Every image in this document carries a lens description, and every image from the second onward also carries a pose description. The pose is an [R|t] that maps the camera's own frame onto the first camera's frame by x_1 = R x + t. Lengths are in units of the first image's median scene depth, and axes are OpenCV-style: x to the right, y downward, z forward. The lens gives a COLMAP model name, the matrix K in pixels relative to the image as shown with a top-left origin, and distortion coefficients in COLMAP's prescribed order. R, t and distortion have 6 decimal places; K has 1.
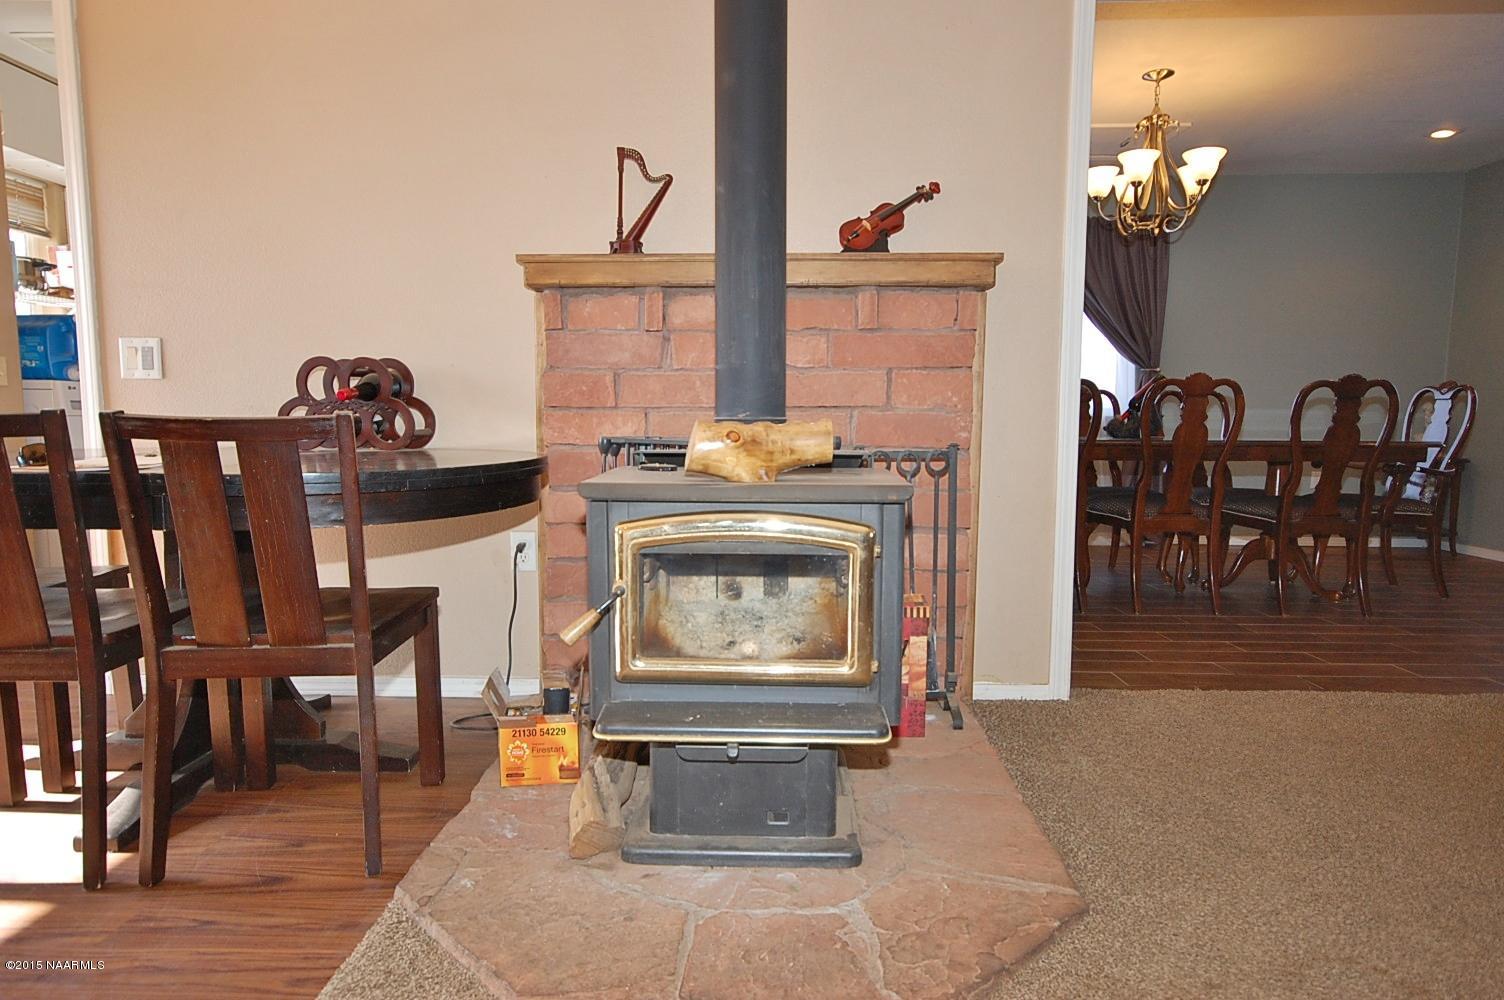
lens RADIAL K [[943.1, 0, 758.4], [0, 943.1, 506.4], [0, 0, 1]] dist [0.017664, 0.000097]
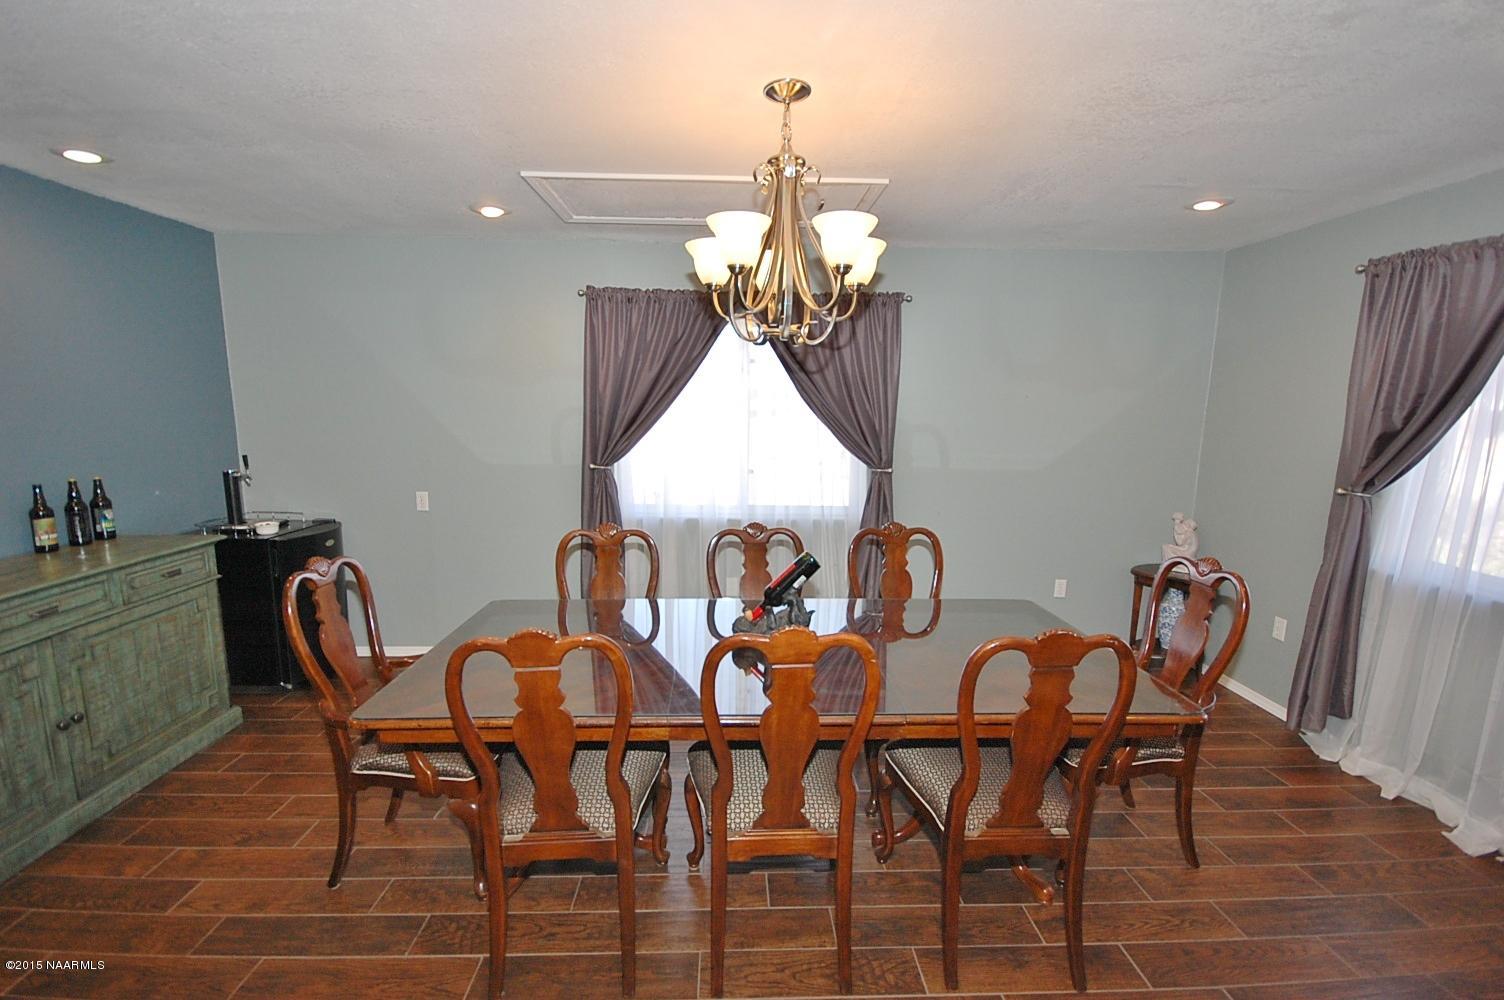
lens RADIAL K [[669.4, 0, 743.9], [0, 669.4, 515.2], [0, 0, 1]] dist [0.001408, 0.001615]
pose [[0.999205, -0.001288, 0.039840, 0.622096], [-0.001341, 0.997825, 0.065900, -0.343451], [-0.039838, -0.065901, 0.997031, 0.908123]]
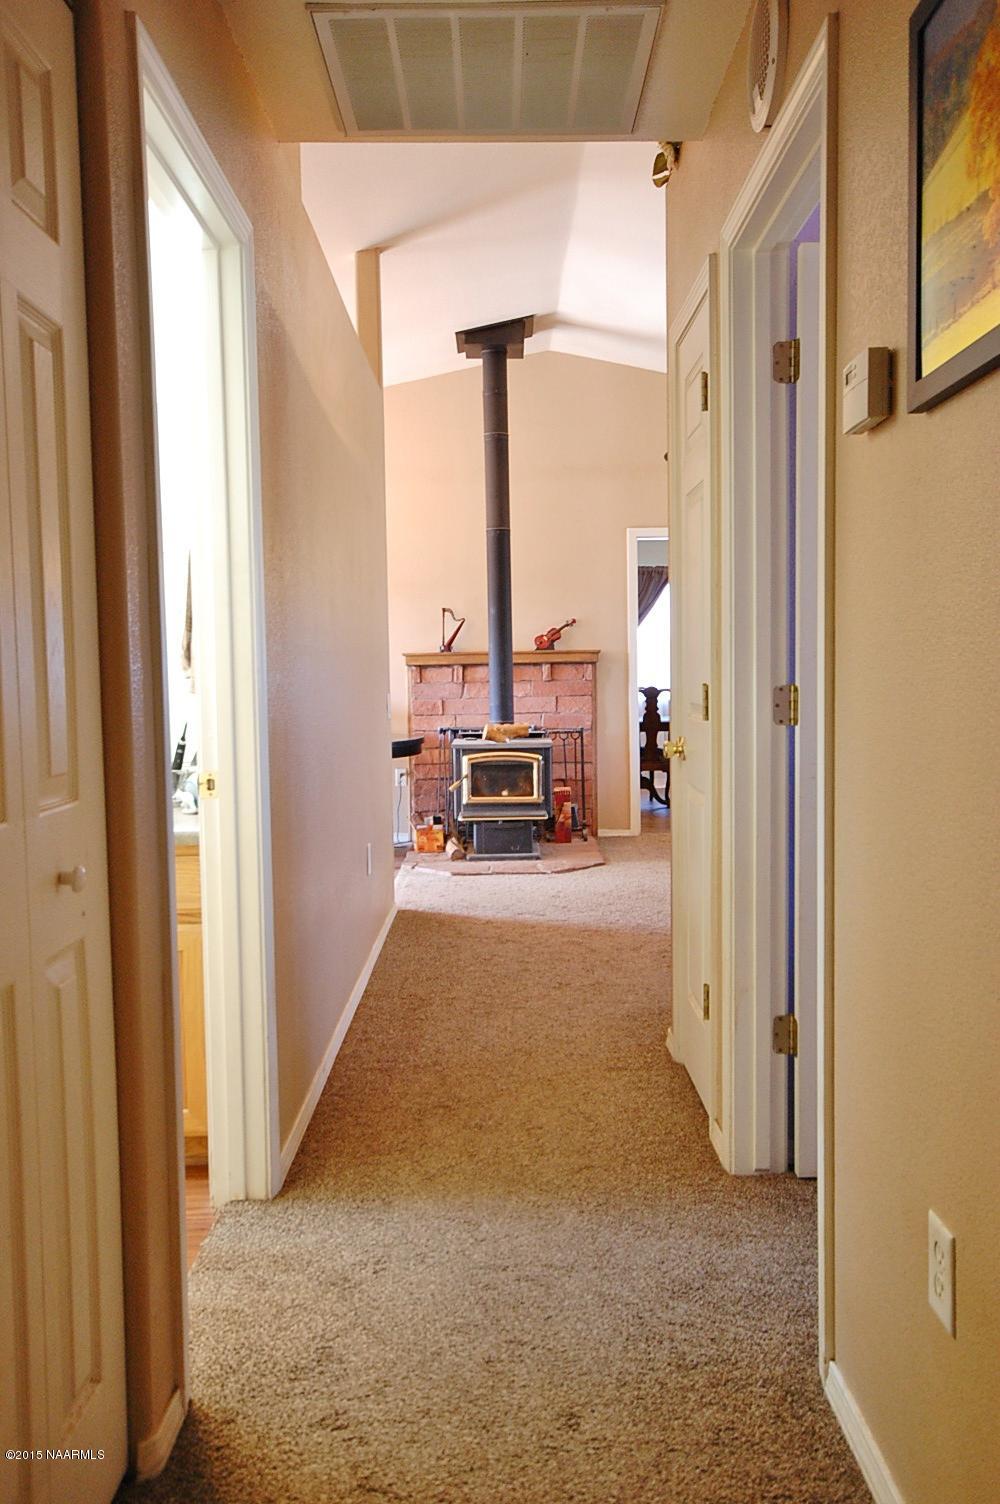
lens RADIAL K [[1243.8, 0, 497.4], [0, 1243.8, 748.2], [0, 0, 1]] dist [0.011787, 0.033777]
pose [[0.999681, -0.020411, 0.014889, -0.063485], [0.020871, 0.999288, -0.031421, 0.083816], [-0.014237, 0.031722, 0.999395, -2.198463]]
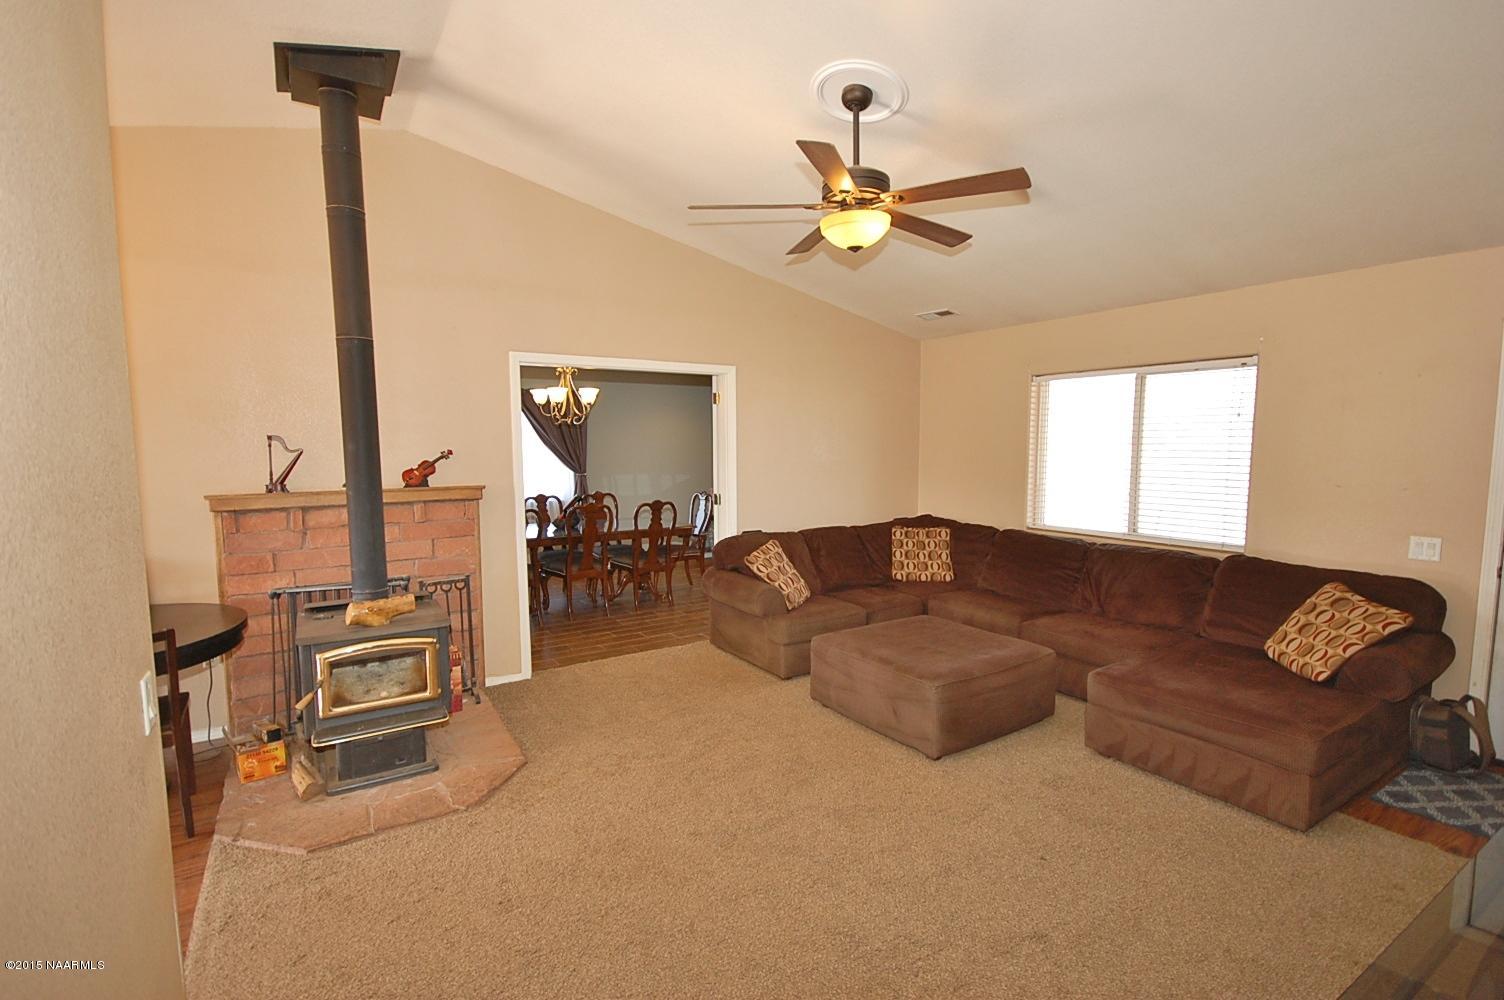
lens RADIAL K [[693.8, 0, 754.1], [0, 693.8, 502.9], [0, 0, 1]] dist [0.002131, 0.000523]
pose [[0.830980, -0.059701, 0.553090, -0.117944], [0.063411, 0.997910, 0.012445, -0.203232], [-0.552677, 0.024731, 0.833029, -0.691001]]
